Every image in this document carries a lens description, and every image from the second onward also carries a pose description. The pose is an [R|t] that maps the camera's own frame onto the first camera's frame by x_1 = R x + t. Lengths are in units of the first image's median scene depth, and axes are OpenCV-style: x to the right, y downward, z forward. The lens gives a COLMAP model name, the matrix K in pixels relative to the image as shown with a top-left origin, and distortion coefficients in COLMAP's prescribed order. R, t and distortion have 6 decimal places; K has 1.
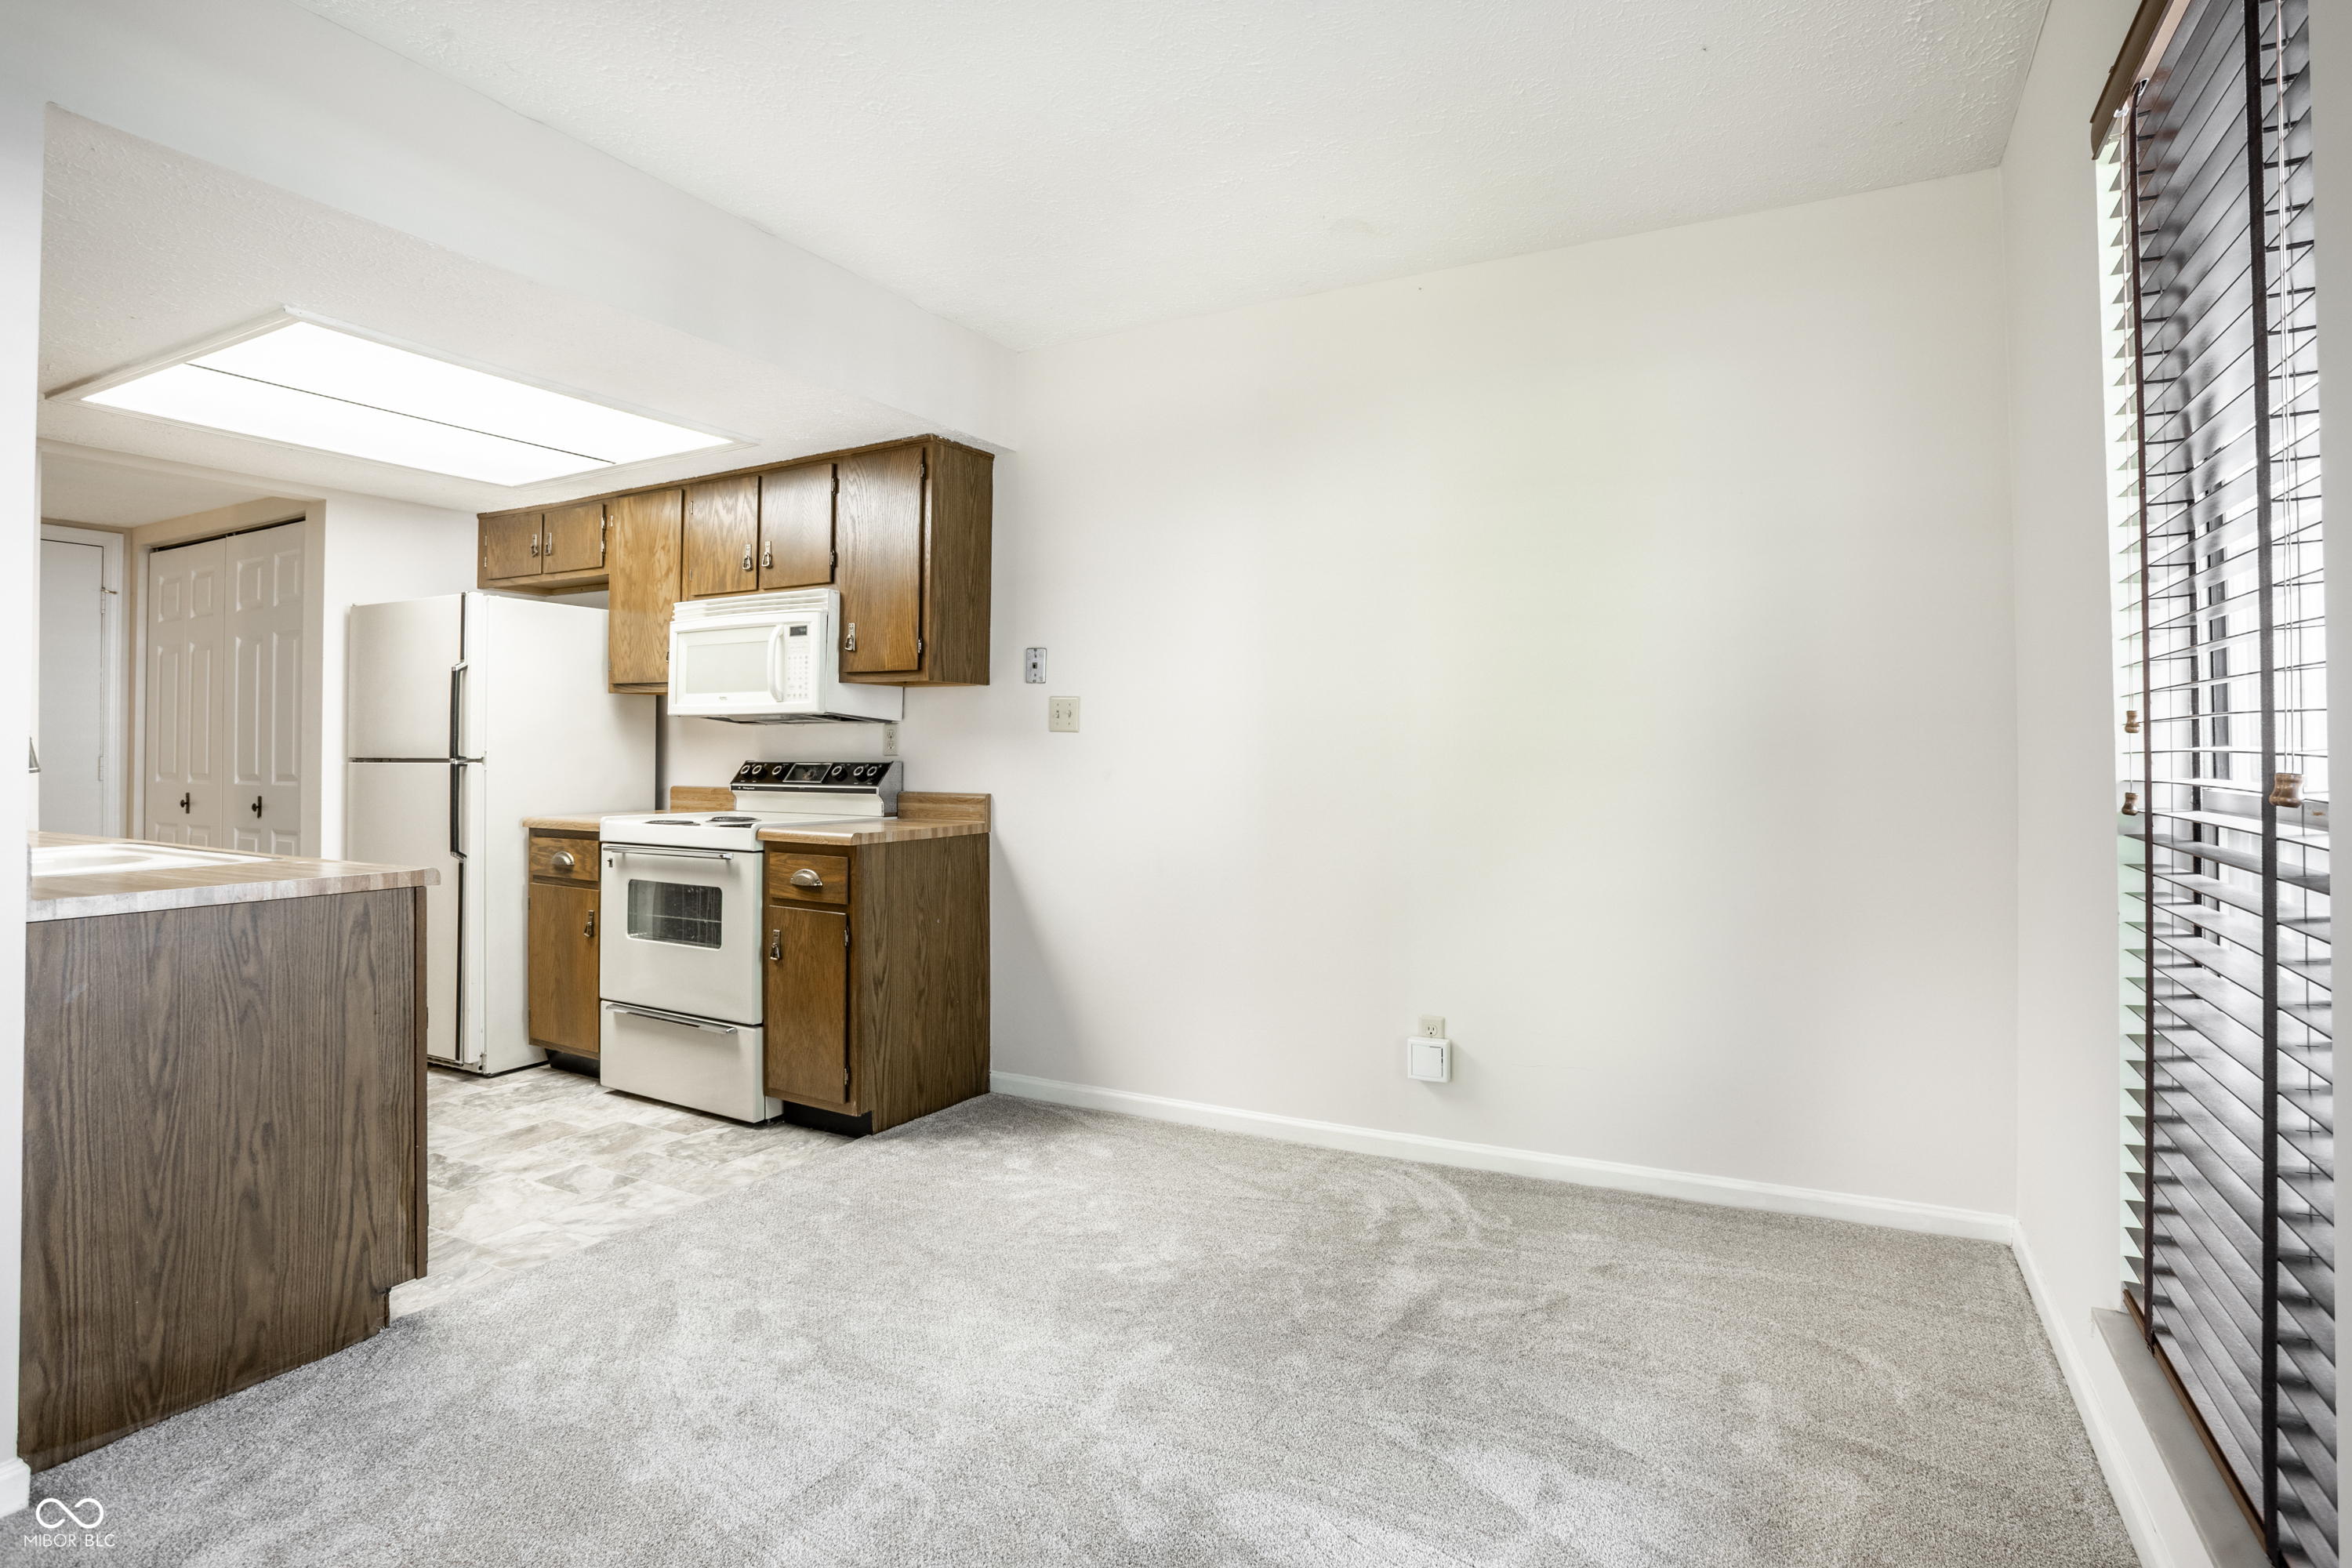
lens RADIAL K [[1129.5, 0, 1186.4], [0, 1129.5, 740.3], [0, 0, 1]] dist [-0.046395, 0.013443]
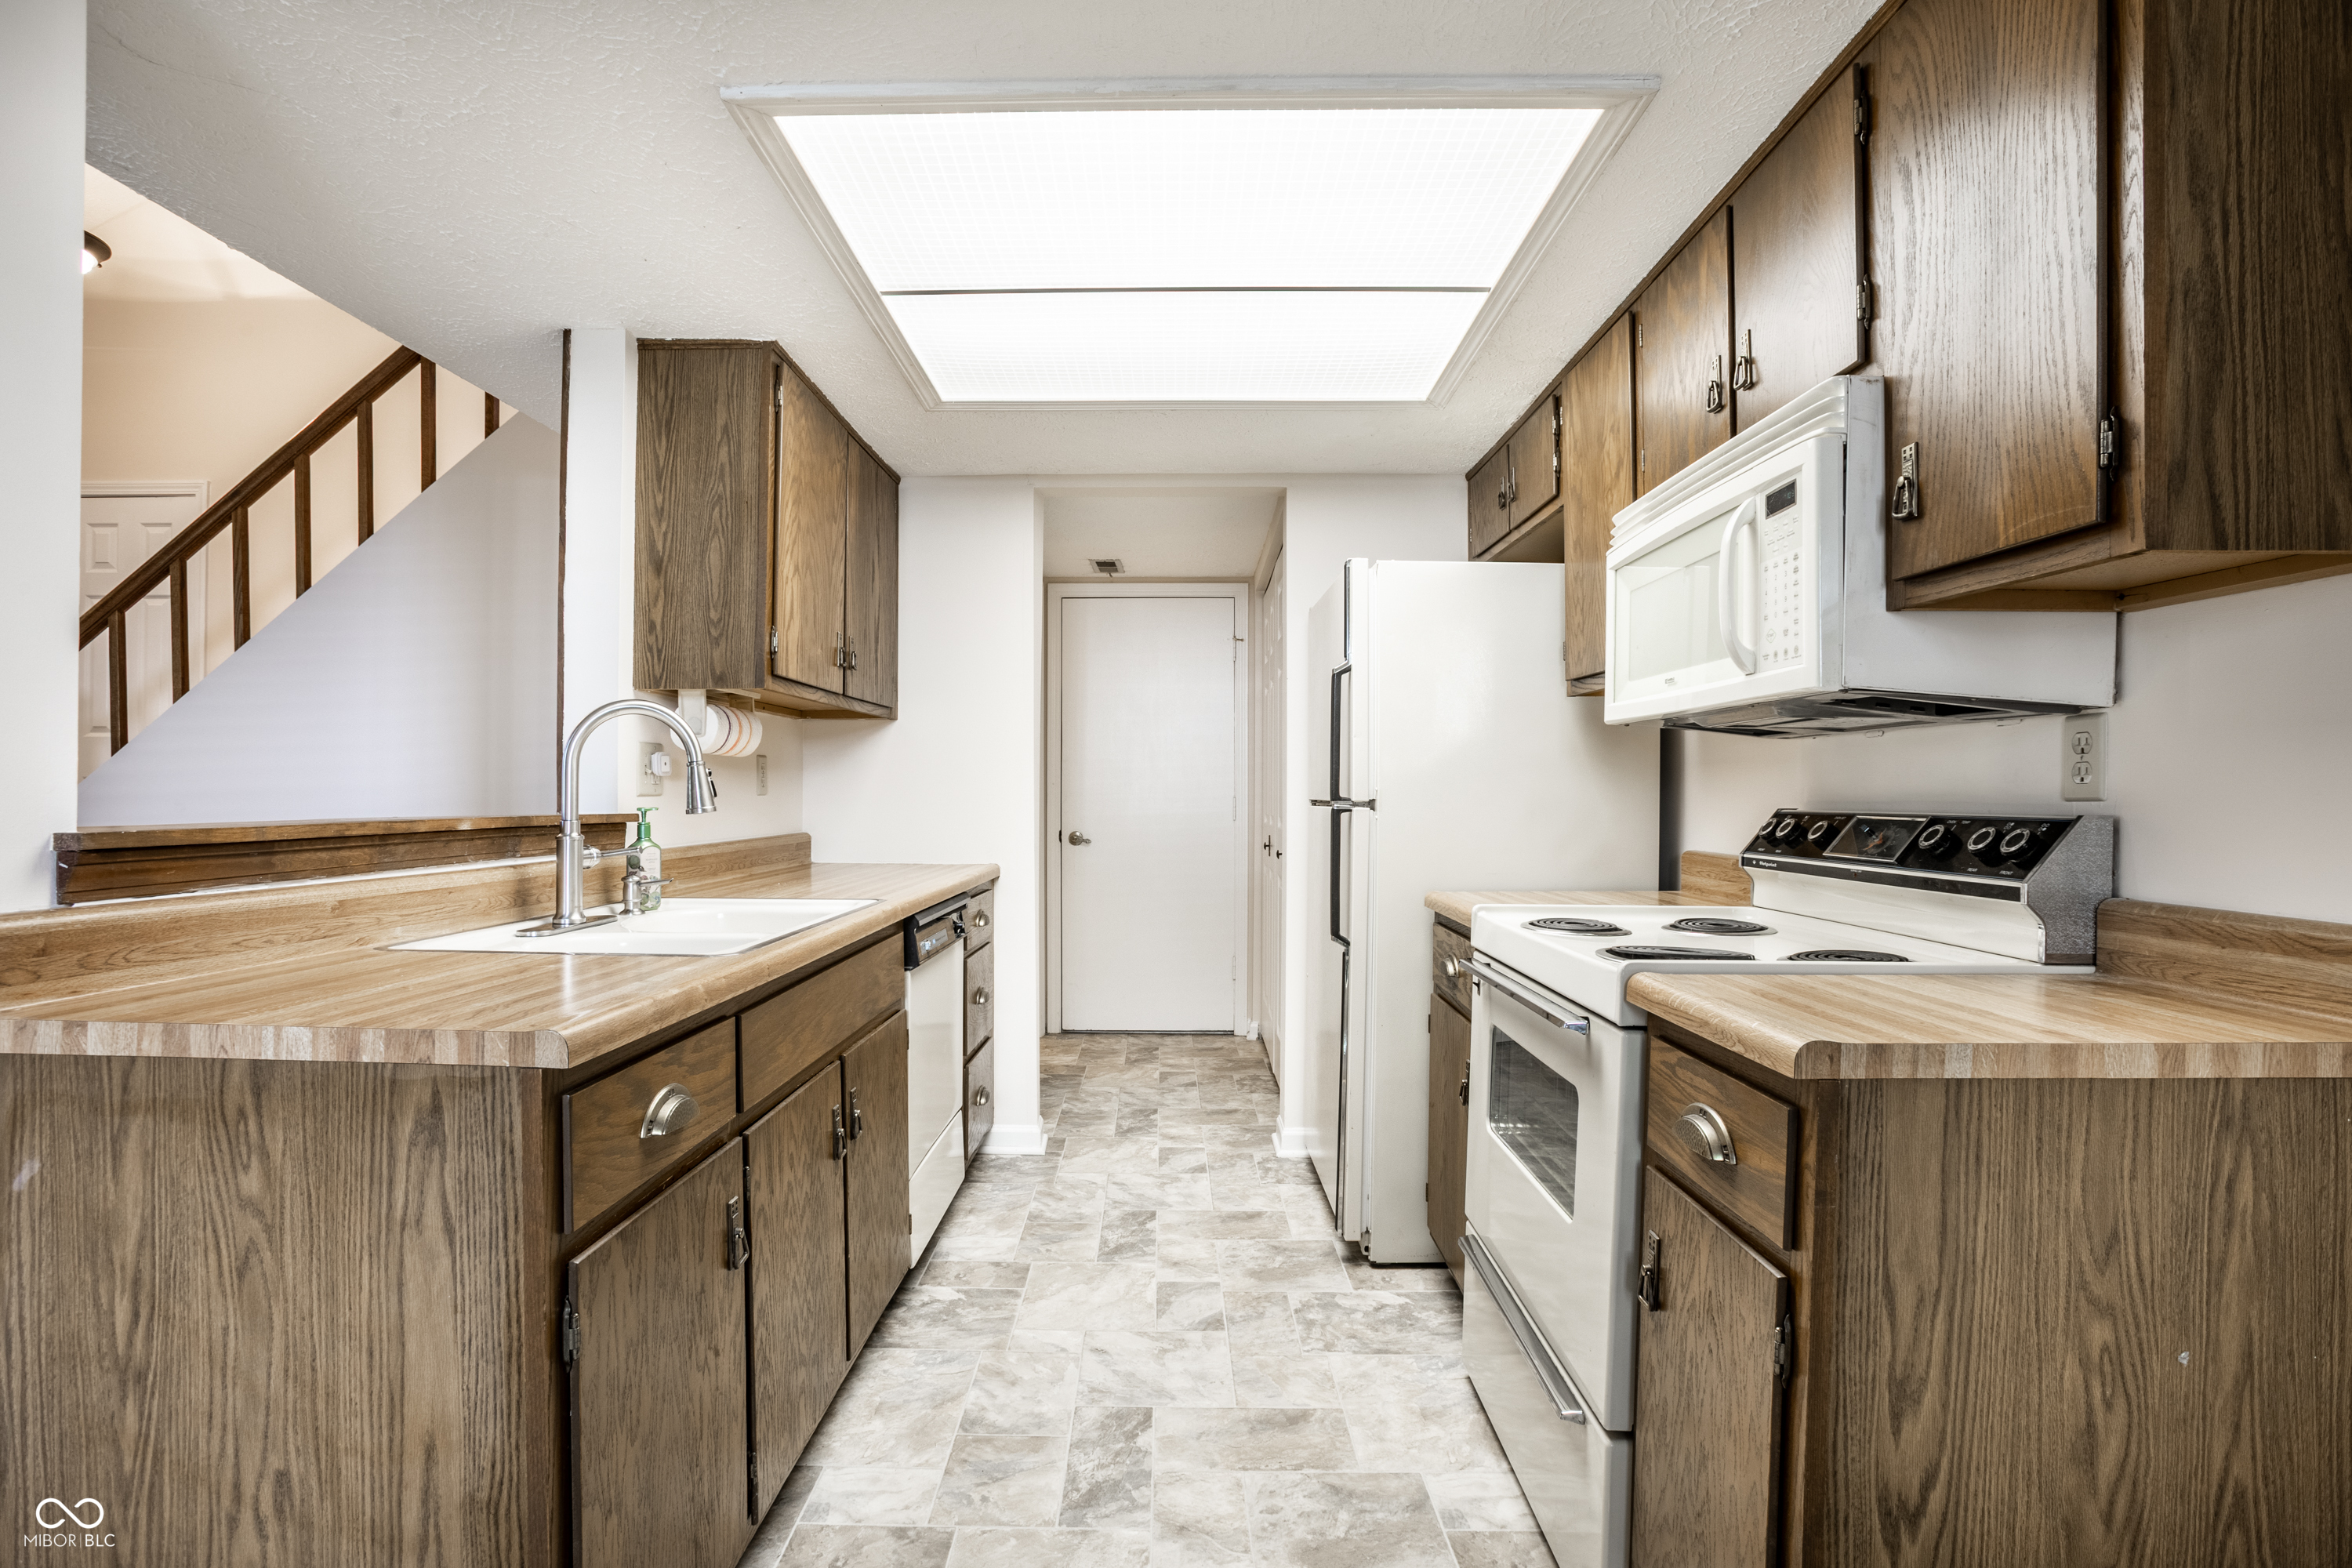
lens RADIAL K [[1129.5, 0, 1163.4], [0, 1129.5, 791.4], [0, 0, 1]] dist [-0.046395, 0.013443]
pose [[0.462314, -0.001228, -0.886715, -0.085924], [0.005442, 0.999984, 0.001452, 0.009038], [0.886700, -0.005497, 0.462313, 0.601108]]
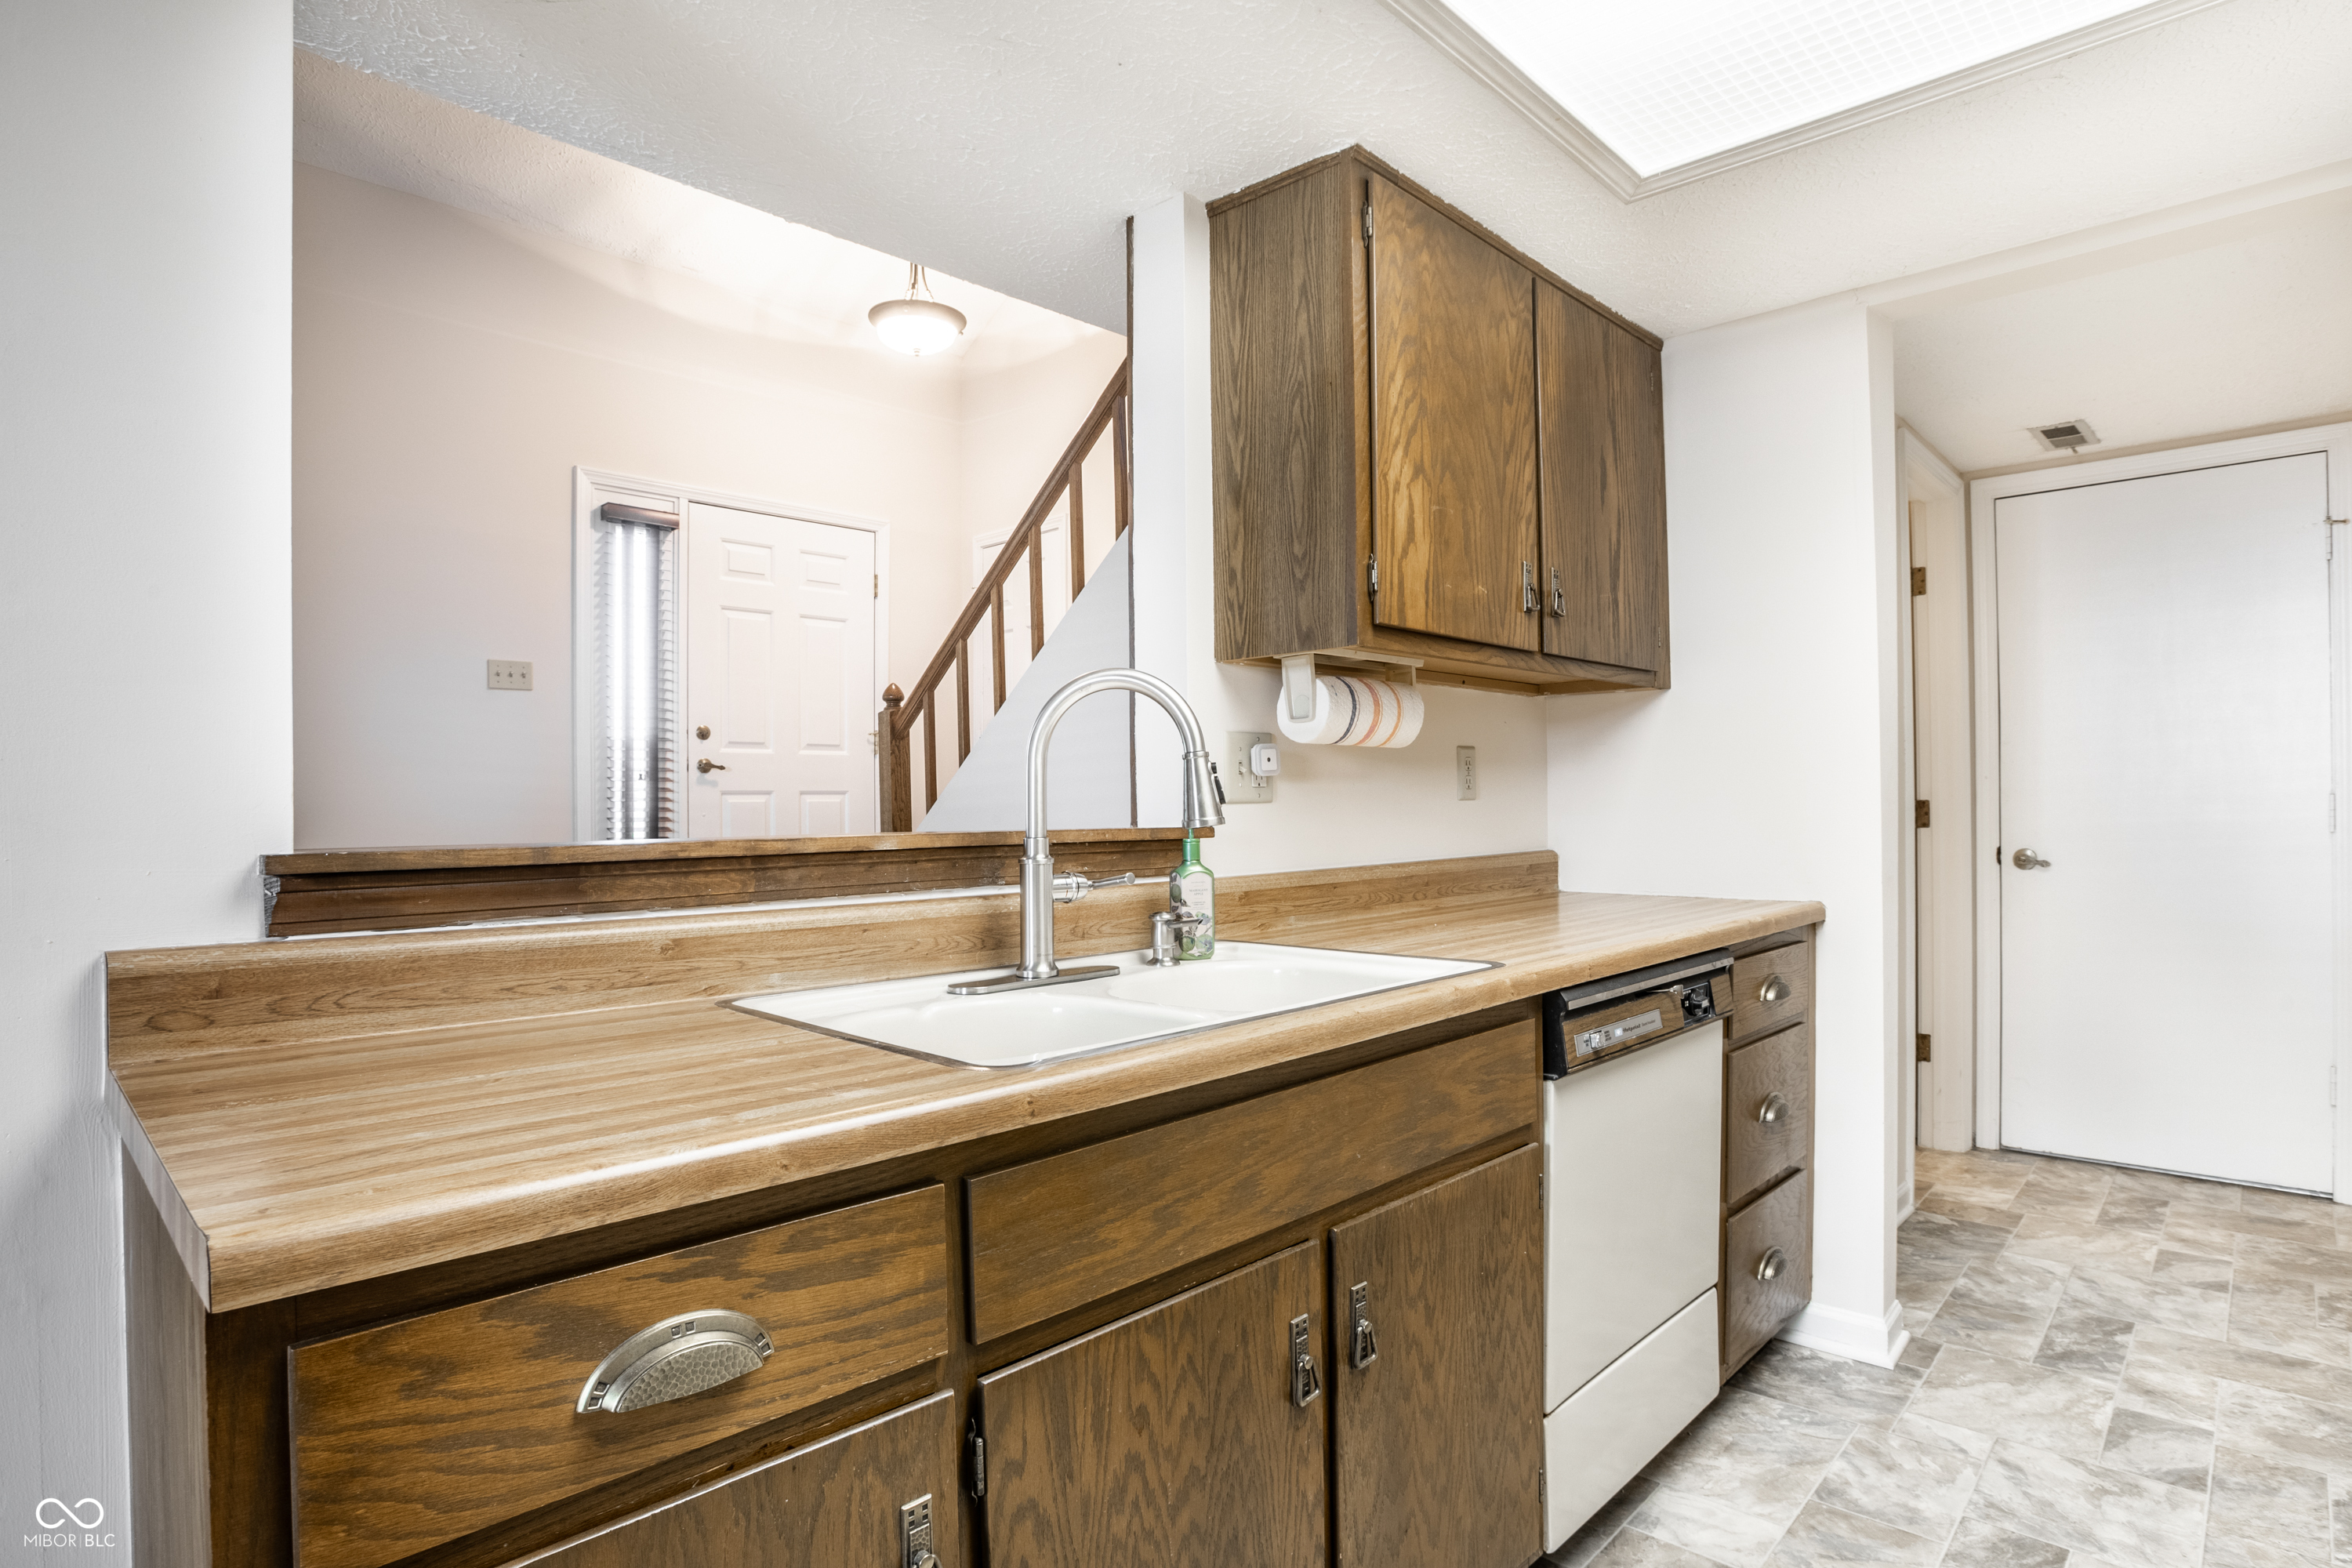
lens RADIAL K [[1219.5, 0, 1248.6], [0, 1219.5, 807.3], [0, 0, 1]] dist [-0.062038, 0.018285]
pose [[-0.237049, 0.007176, -0.971471, -0.285331], [0.018421, 0.999826, 0.002890, 0.011724], [0.971323, -0.017211, -0.237140, 0.770715]]
